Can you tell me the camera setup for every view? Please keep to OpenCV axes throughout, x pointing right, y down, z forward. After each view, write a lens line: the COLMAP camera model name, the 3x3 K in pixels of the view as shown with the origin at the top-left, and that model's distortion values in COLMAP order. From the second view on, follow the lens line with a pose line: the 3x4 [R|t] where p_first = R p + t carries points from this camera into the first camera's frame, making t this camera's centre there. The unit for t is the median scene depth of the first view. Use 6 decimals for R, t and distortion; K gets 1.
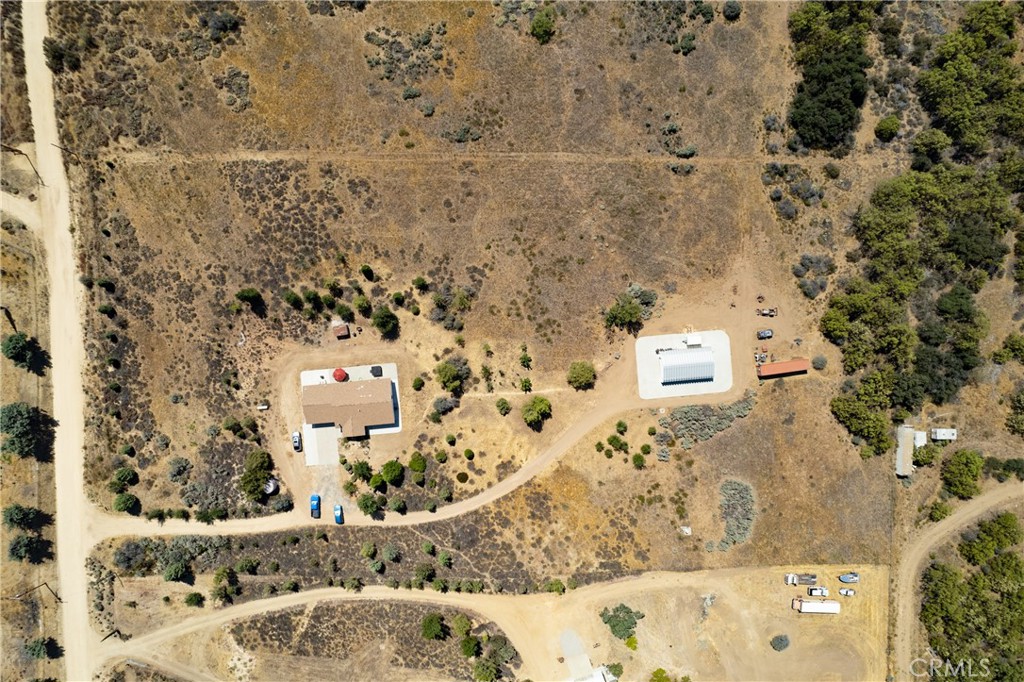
lens RADIAL K [[654.3, 0, 509.9], [0, 654.3, 338.8], [0, 0, 1]] dist [-0.072464, 0.066653]
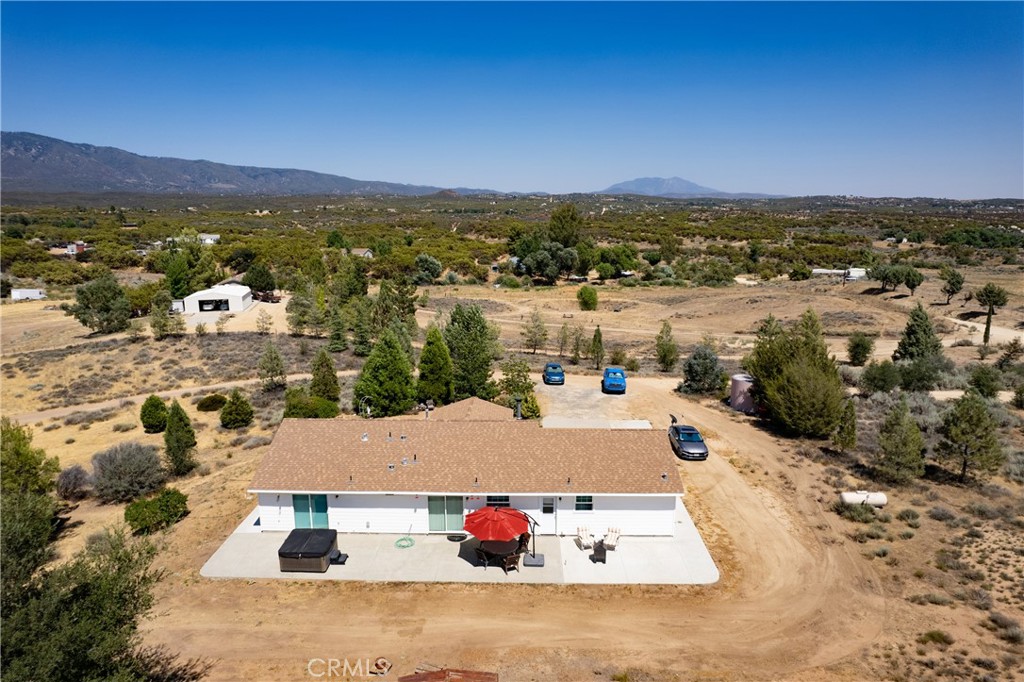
lens RADIAL K [[654.3, 0, 511.3], [0, 654.3, 343.4], [0, 0, 1]] dist [-0.072464, 0.066653]
pose [[-0.992807, -0.032408, 0.115257, -0.280832], [0.119405, -0.197588, 0.972986, -0.115634], [-0.008759, 0.979749, 0.200036, 0.894482]]
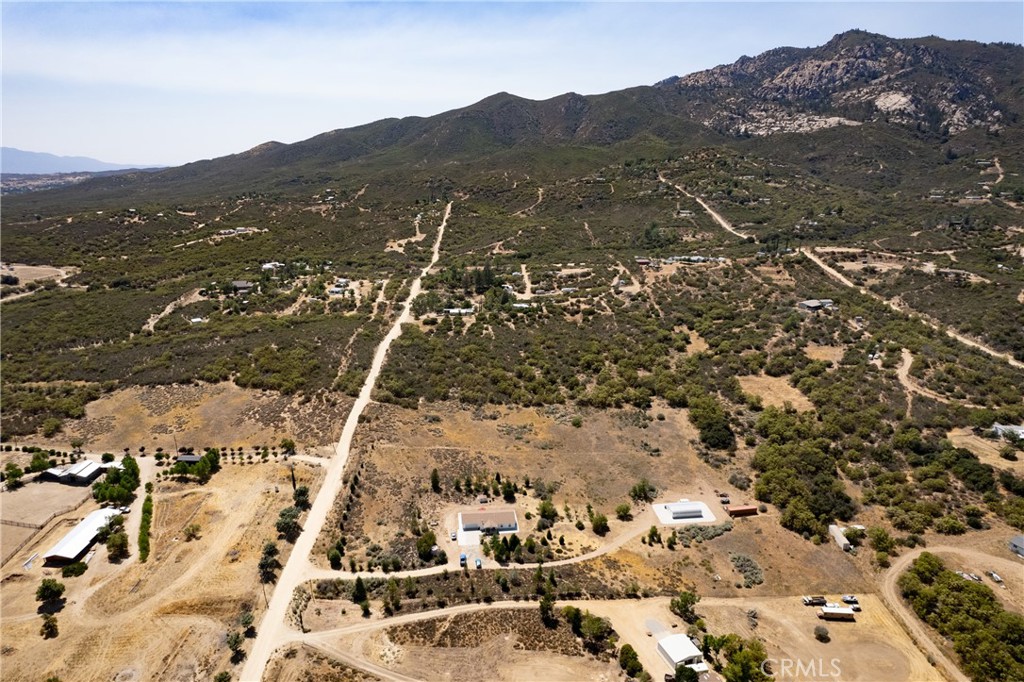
lens RADIAL K [[654.3, 0, 510.1], [0, 654.3, 342.2], [0, 0, 1]] dist [-0.072464, 0.066653]
pose [[0.999742, -0.017647, 0.014309, -0.201641], [0.018838, 0.291784, -0.956299, 1.534889], [0.012701, 0.956322, 0.292041, 0.081756]]
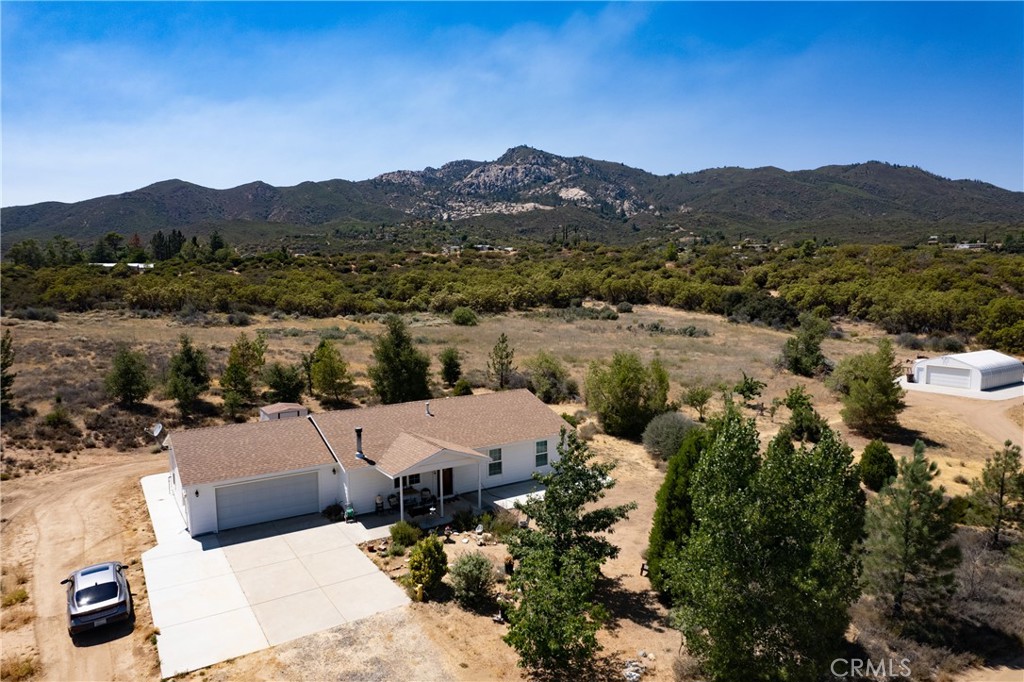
lens RADIAL K [[654.3, 0, 508.7], [0, 654.3, 337.7], [0, 0, 1]] dist [-0.072464, 0.066653]
pose [[0.884109, -0.061188, 0.463258, -0.305499], [0.466926, 0.077063, -0.880932, 0.327620], [0.018203, 0.995147, 0.096702, 0.920804]]
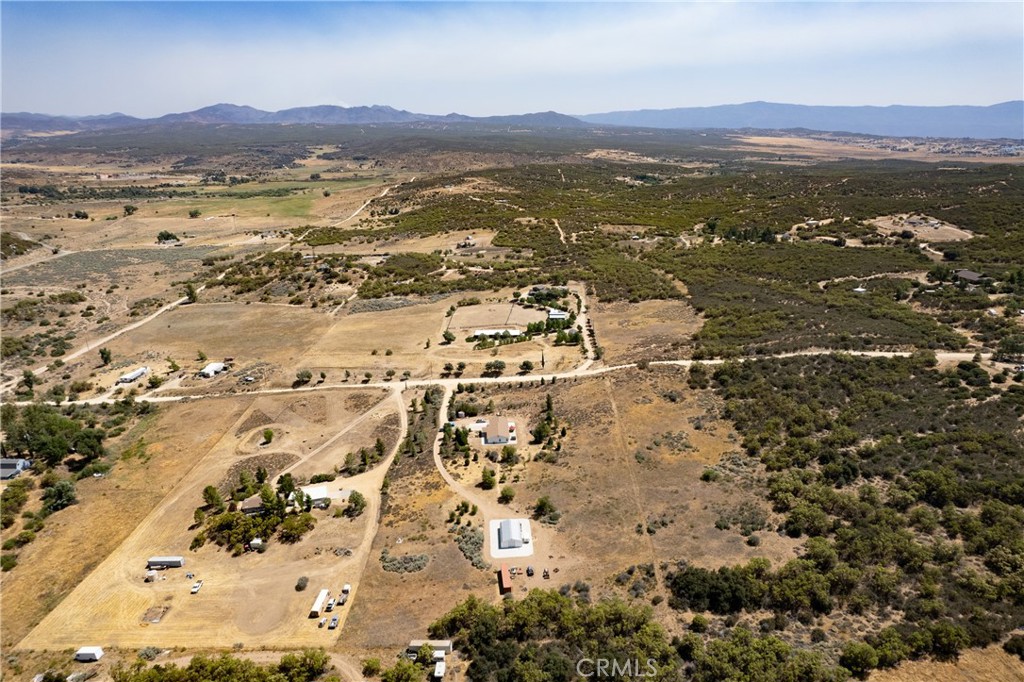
lens RADIAL K [[654.3, 0, 509.6], [0, 654.3, 341.6], [0, 0, 1]] dist [-0.072464, 0.066653]
pose [[-0.039145, 0.308035, -0.950569, 1.581416], [-0.998991, 0.008885, 0.044018, -0.027987], [0.022005, 0.951334, 0.307376, 0.108644]]
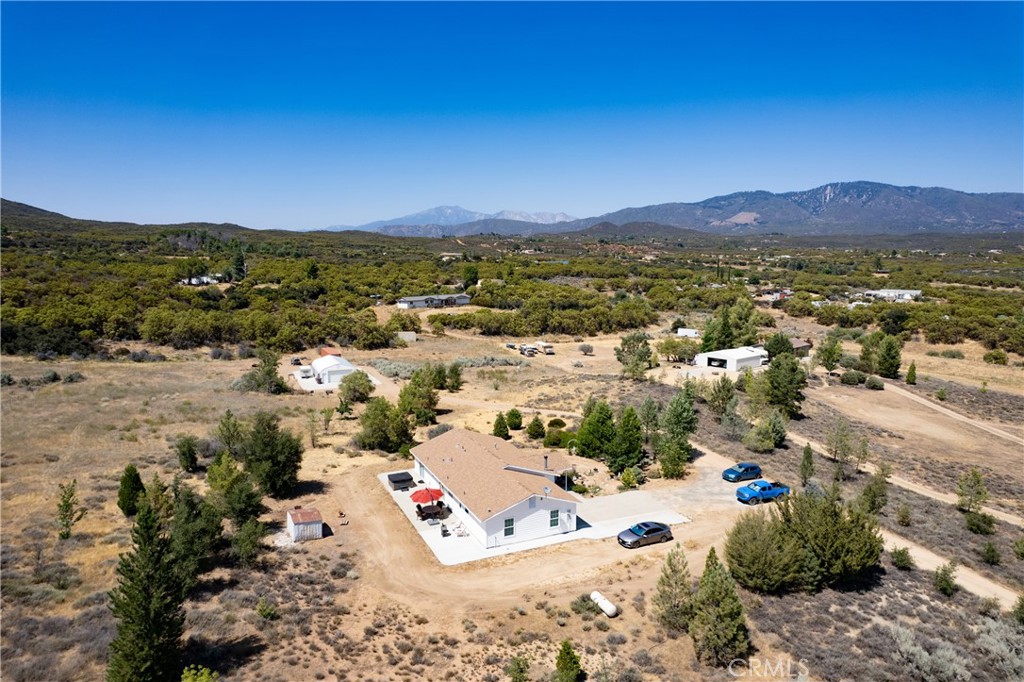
lens RADIAL K [[654.3, 0, 510.3], [0, 654.3, 348.3], [0, 0, 1]] dist [-0.072464, 0.066653]
pose [[-0.324751, -0.148501, 0.934069, -0.606520], [0.945795, -0.047977, 0.321200, -0.015077], [-0.002885, 0.987748, 0.156032, 0.841092]]
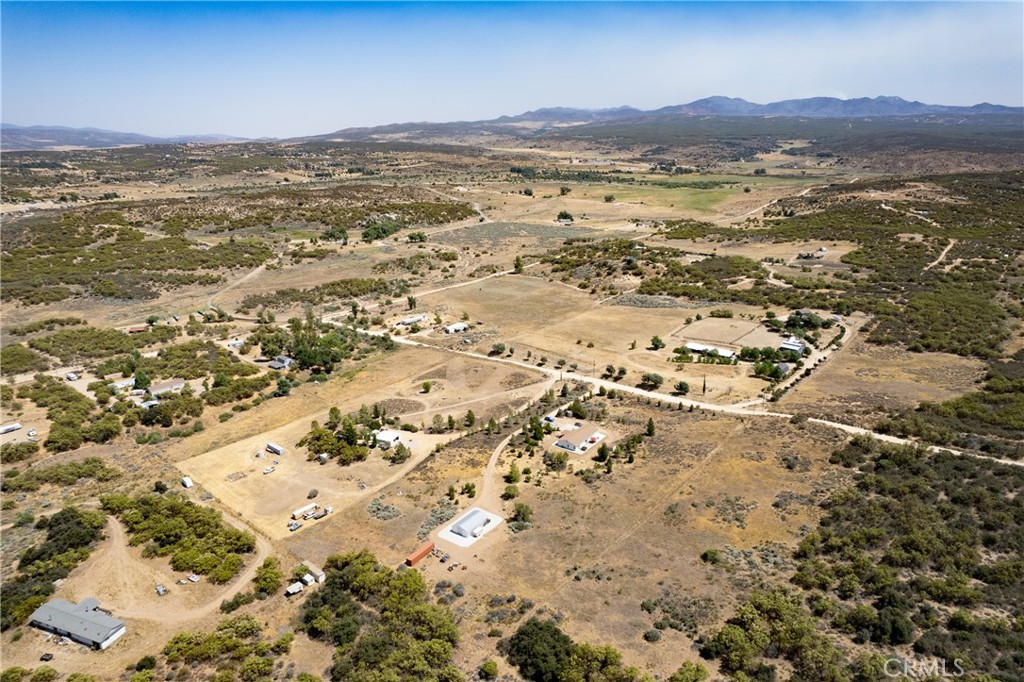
lens RADIAL K [[654.3, 0, 509.8], [0, 654.3, 340.4], [0, 0, 1]] dist [-0.072464, 0.066653]
pose [[-0.673347, 0.235526, -0.700808, 1.206919], [-0.739073, -0.189632, 0.646383, -0.963630], [0.019344, 0.953188, 0.301759, 0.109560]]
